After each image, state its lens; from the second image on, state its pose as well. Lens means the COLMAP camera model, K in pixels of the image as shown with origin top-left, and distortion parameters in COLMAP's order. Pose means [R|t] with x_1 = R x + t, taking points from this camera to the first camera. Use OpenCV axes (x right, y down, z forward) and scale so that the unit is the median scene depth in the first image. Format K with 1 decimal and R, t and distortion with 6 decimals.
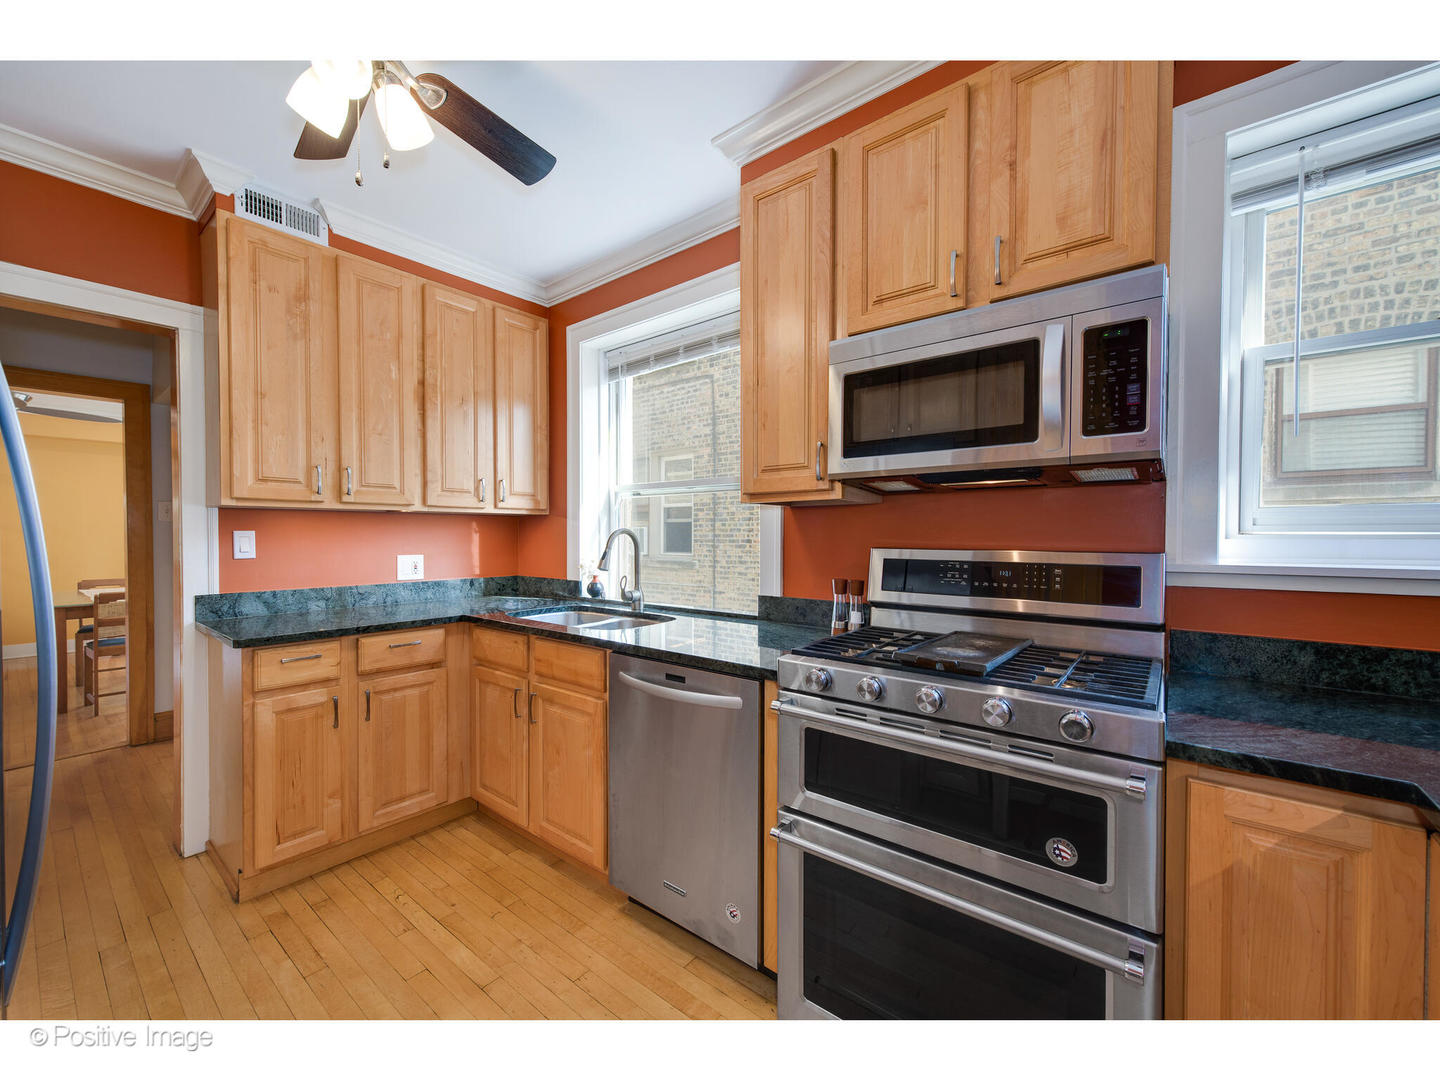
lens RADIAL K [[560.3, 0, 720.0], [0, 560.3, 540.0], [0, 0, 1]] dist [0.001879, -0.000047]
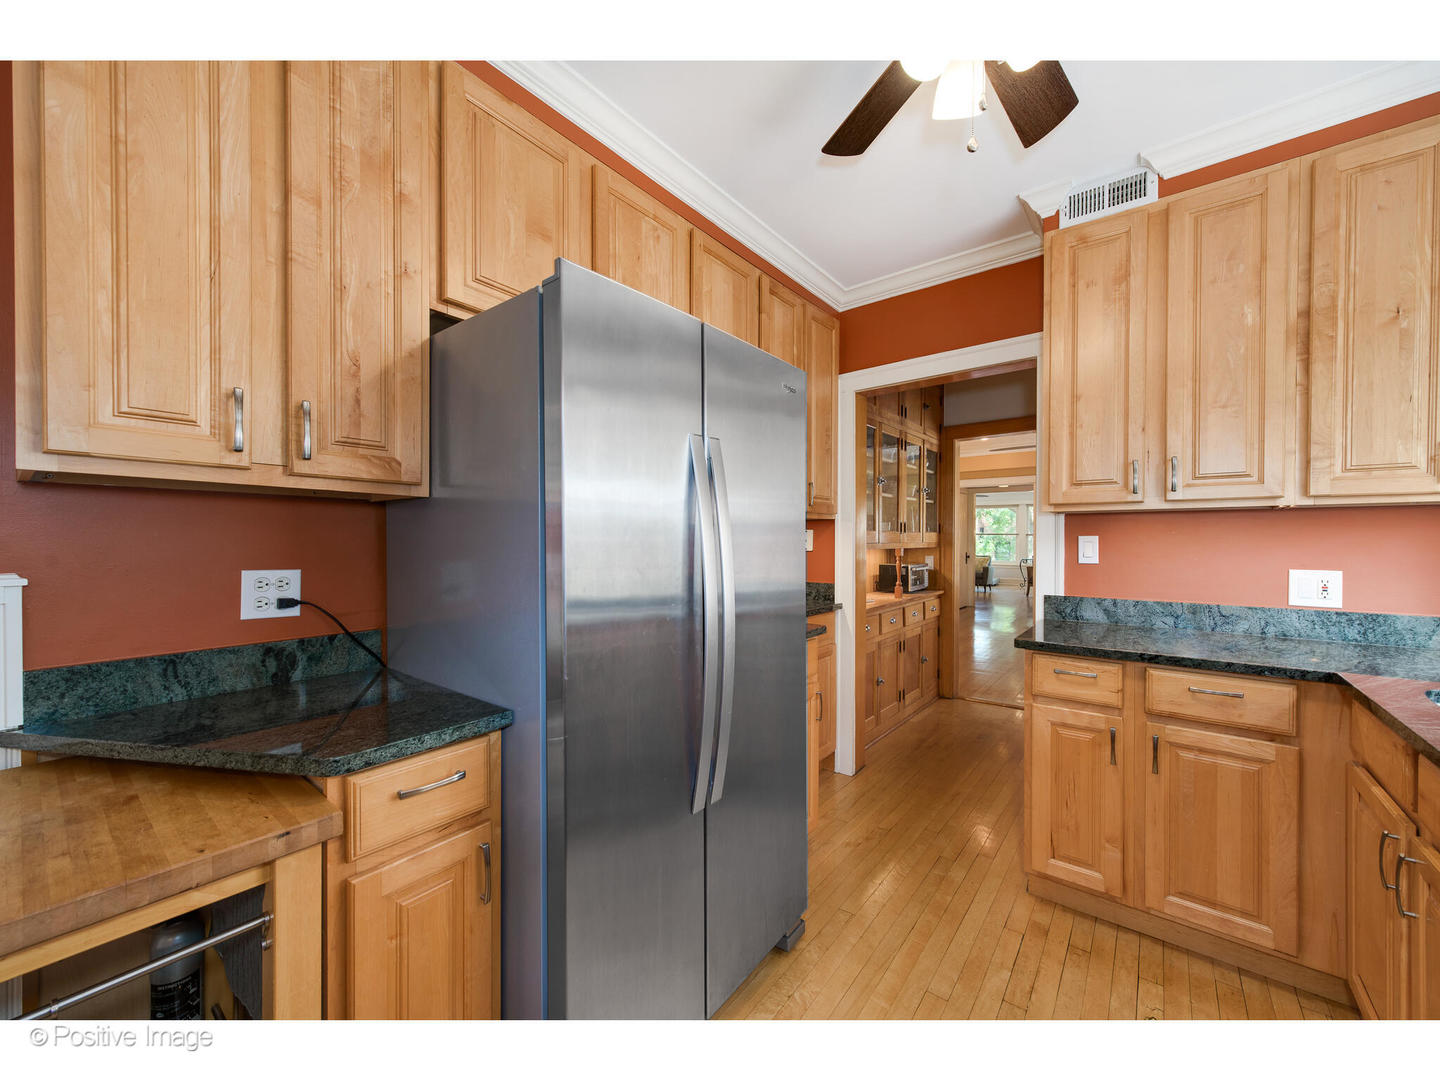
lens RADIAL K [[560.3, 0, 720.0], [0, 560.3, 540.0], [0, 0, 1]] dist [0.001879, -0.000047]
pose [[0.006448, 0.005346, -0.999965, 0.152339], [-0.009014, 0.999945, 0.005287, -0.008091], [0.999939, 0.008980, 0.006496, 0.346304]]
